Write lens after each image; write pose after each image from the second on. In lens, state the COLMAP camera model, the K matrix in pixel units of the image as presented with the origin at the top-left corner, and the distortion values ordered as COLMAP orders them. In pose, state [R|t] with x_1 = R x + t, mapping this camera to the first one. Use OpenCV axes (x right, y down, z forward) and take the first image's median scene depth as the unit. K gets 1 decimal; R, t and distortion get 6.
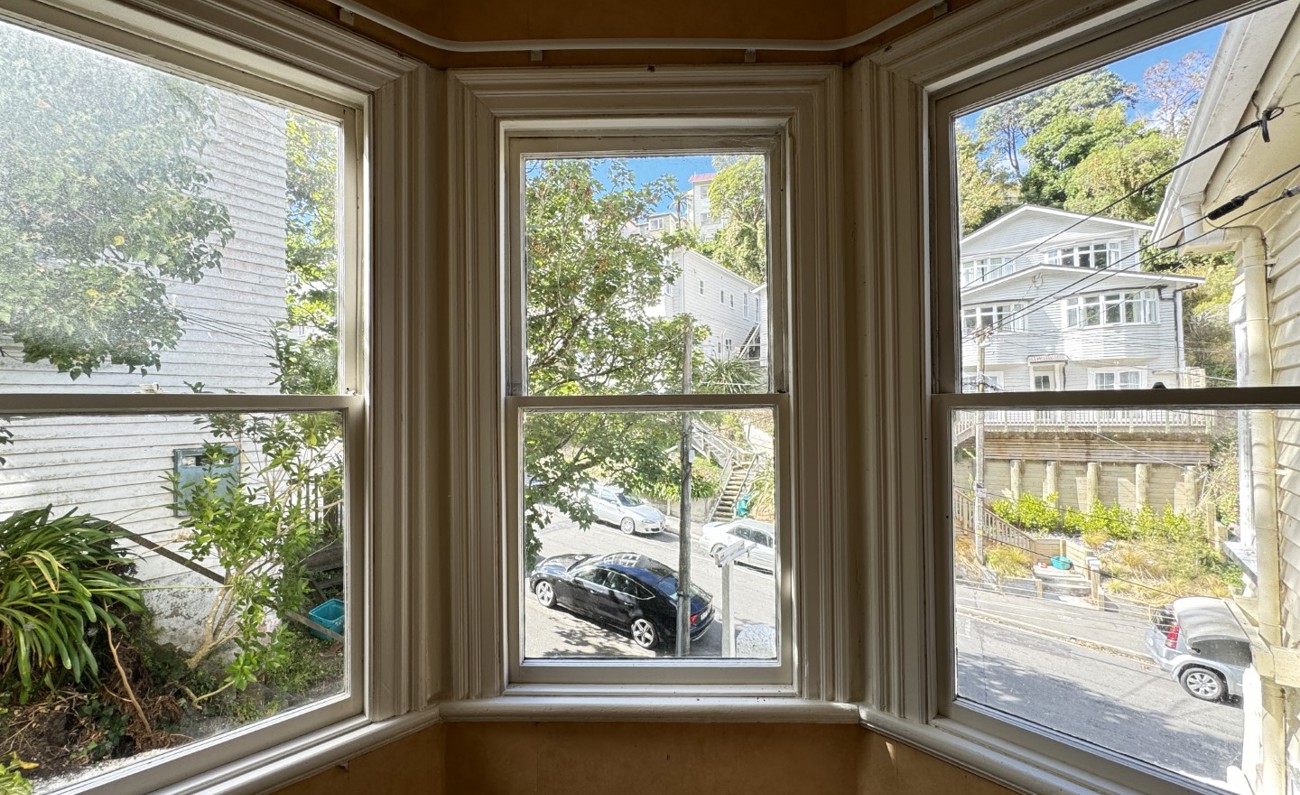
lens RADIAL K [[518.2, 0, 648.0], [0, 518.2, 395.8], [0, 0, 1]] dist [0.002907, 0.000078]
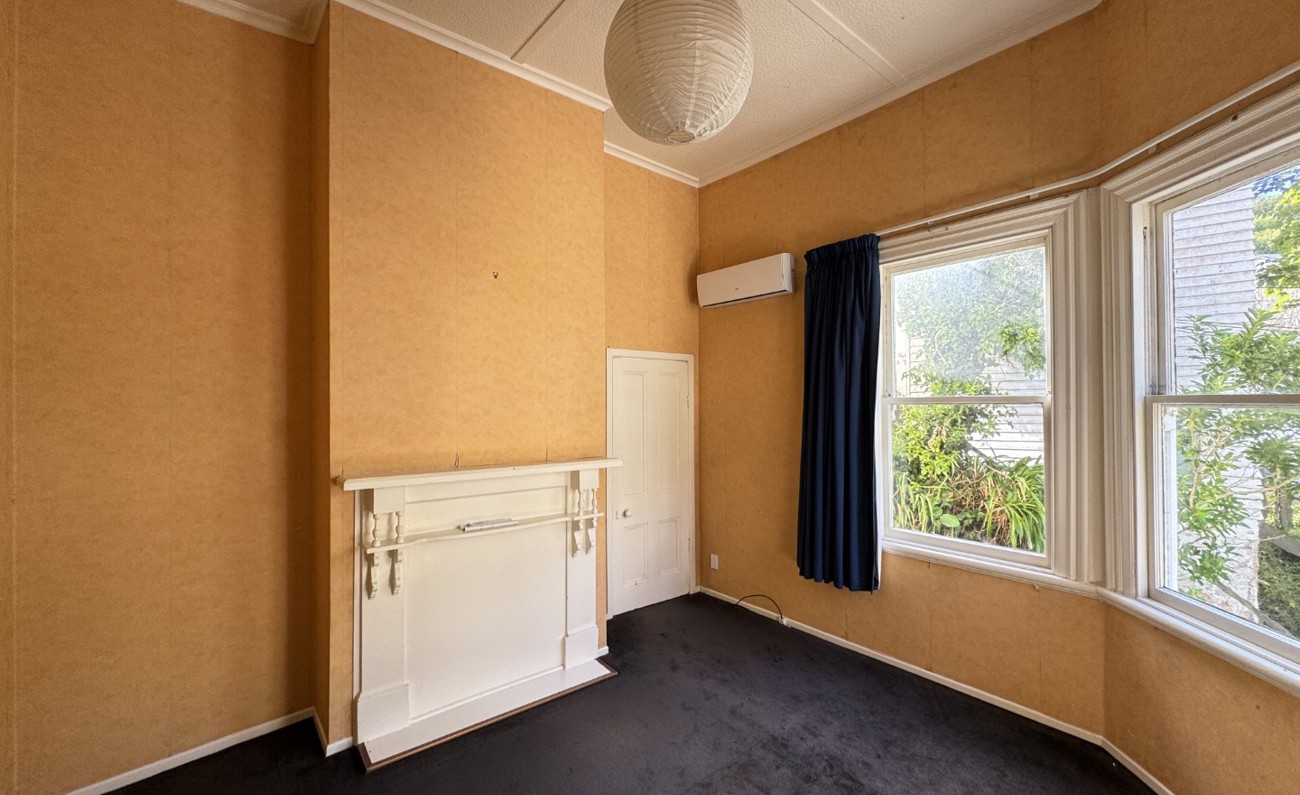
lens RADIAL K [[518.2, 0, 647.9], [0, 518.2, 395.5], [0, 0, 1]] dist [0.002907, 0.000078]
pose [[-0.066735, 0.003985, -0.997763, 0.099127], [0.023818, 0.999713, 0.002400, -0.002782], [0.997486, -0.023604, -0.066811, -0.020598]]
